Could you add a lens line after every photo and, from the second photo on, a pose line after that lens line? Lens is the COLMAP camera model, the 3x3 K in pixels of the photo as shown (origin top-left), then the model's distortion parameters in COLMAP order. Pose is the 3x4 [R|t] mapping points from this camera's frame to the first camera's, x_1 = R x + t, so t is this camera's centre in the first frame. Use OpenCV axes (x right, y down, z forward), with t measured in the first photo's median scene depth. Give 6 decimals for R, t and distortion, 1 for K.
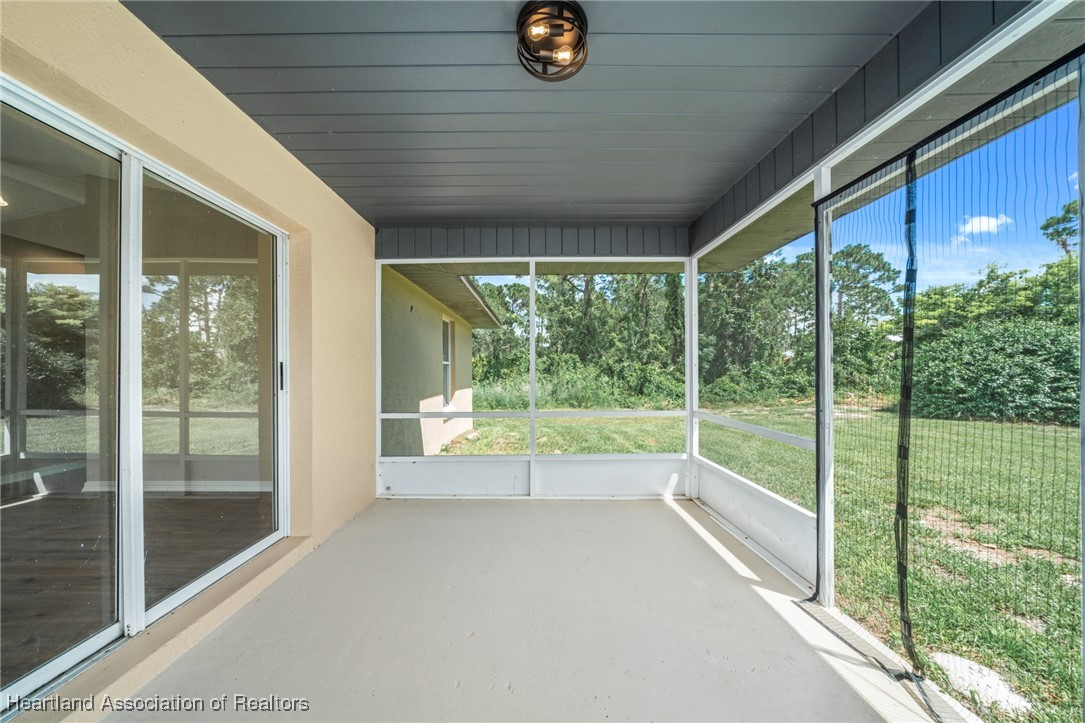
lens RADIAL K [[374.1, 0, 544.4], [0, 374.1, 368.7], [0, 0, 1]] dist [-0.007038, 0.000231]
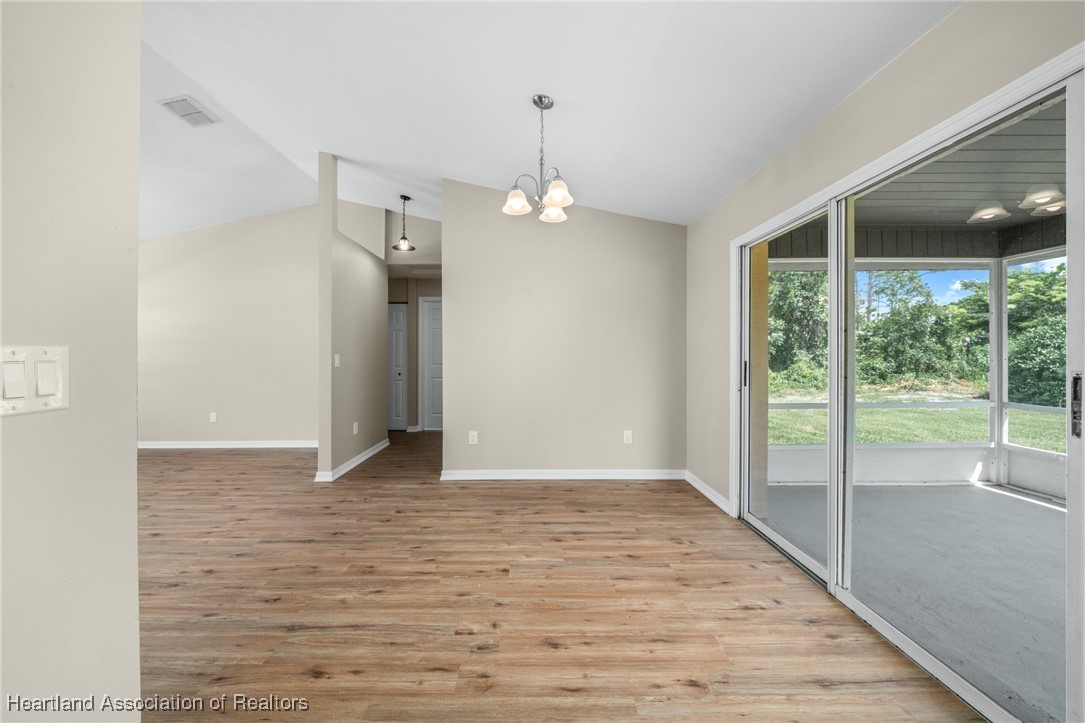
lens RADIAL K [[398.3, 0, 532.2], [0, 398.3, 353.8], [0, 0, 1]] dist [-0.005881, -0.000053]
pose [[0.999981, 0.000271, 0.006203, -0.232052], [-0.000307, 0.999984, 0.005715, -0.007746], [-0.006201, -0.005717, 0.999964, -0.029823]]
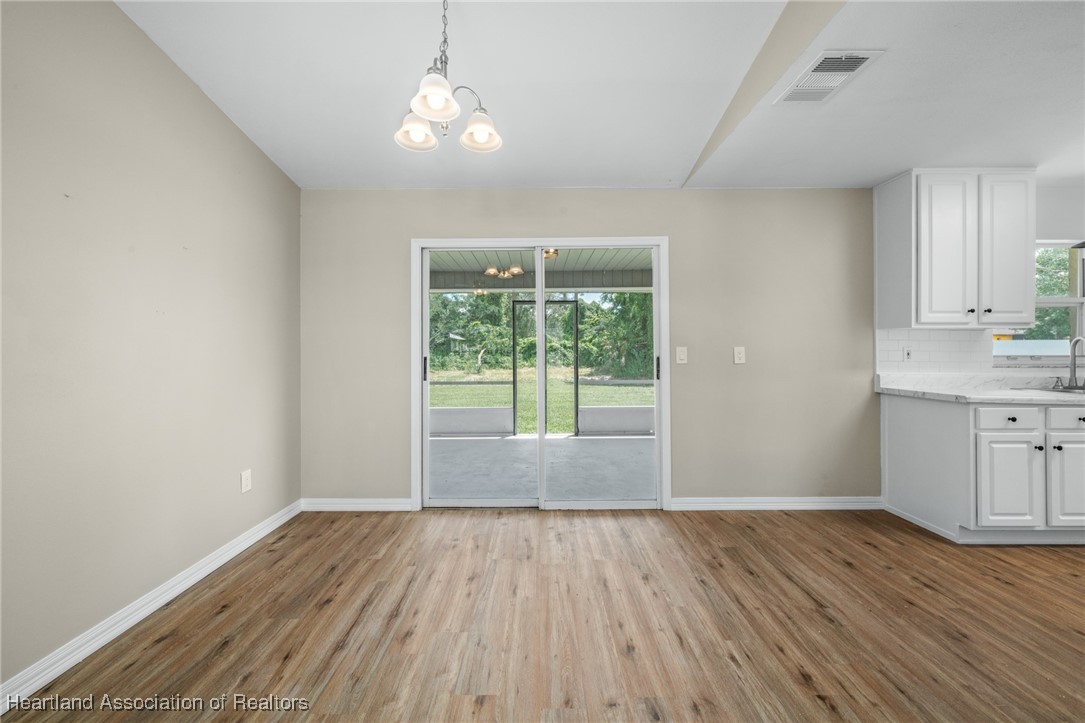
lens RADIAL K [[398.3, 0, 541.6], [0, 398.3, 347.8], [0, 0, 1]] dist [-0.005881, -0.000053]
pose [[0.000449, 0.001909, 0.999998, -0.337347], [0.000057, 0.999998, -0.001909, -0.007521], [-1.000000, 0.000058, 0.000449, 0.109592]]
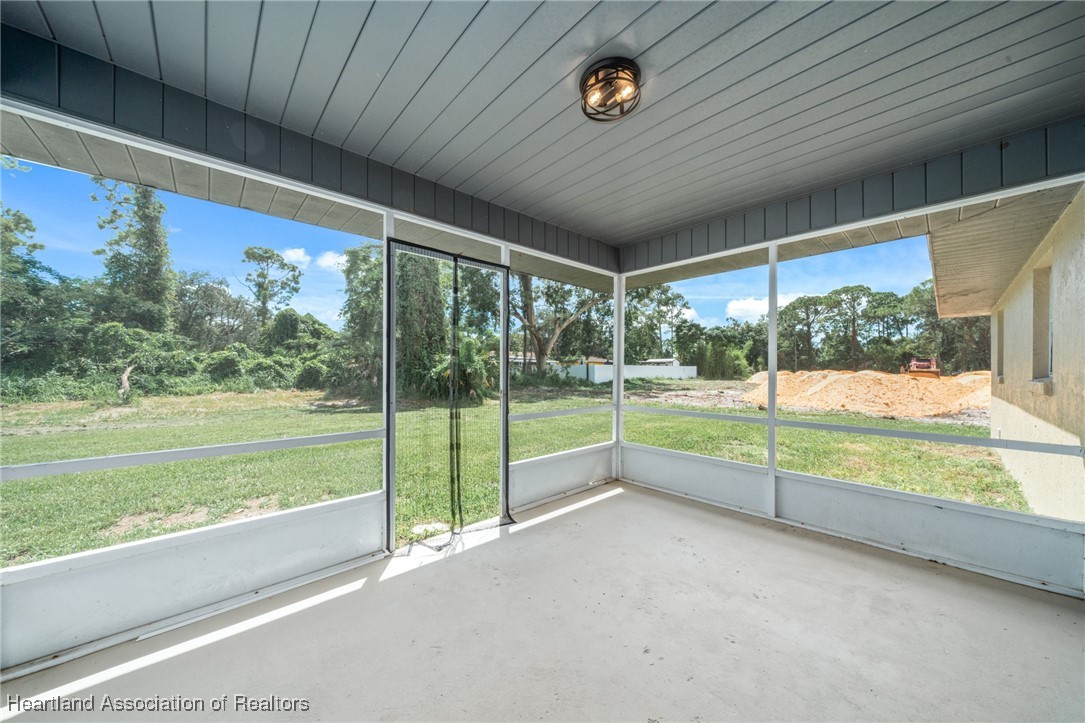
lens RADIAL K [[374.1, 0, 541.5], [0, 374.1, 368.8], [0, 0, 1]] dist [-0.007038, 0.000231]
pose [[-0.654763, -0.002923, 0.755829, -0.076223], [-0.008625, 0.999956, -0.003605, -0.000405], [-0.755785, -0.008880, -0.654759, 0.199270]]
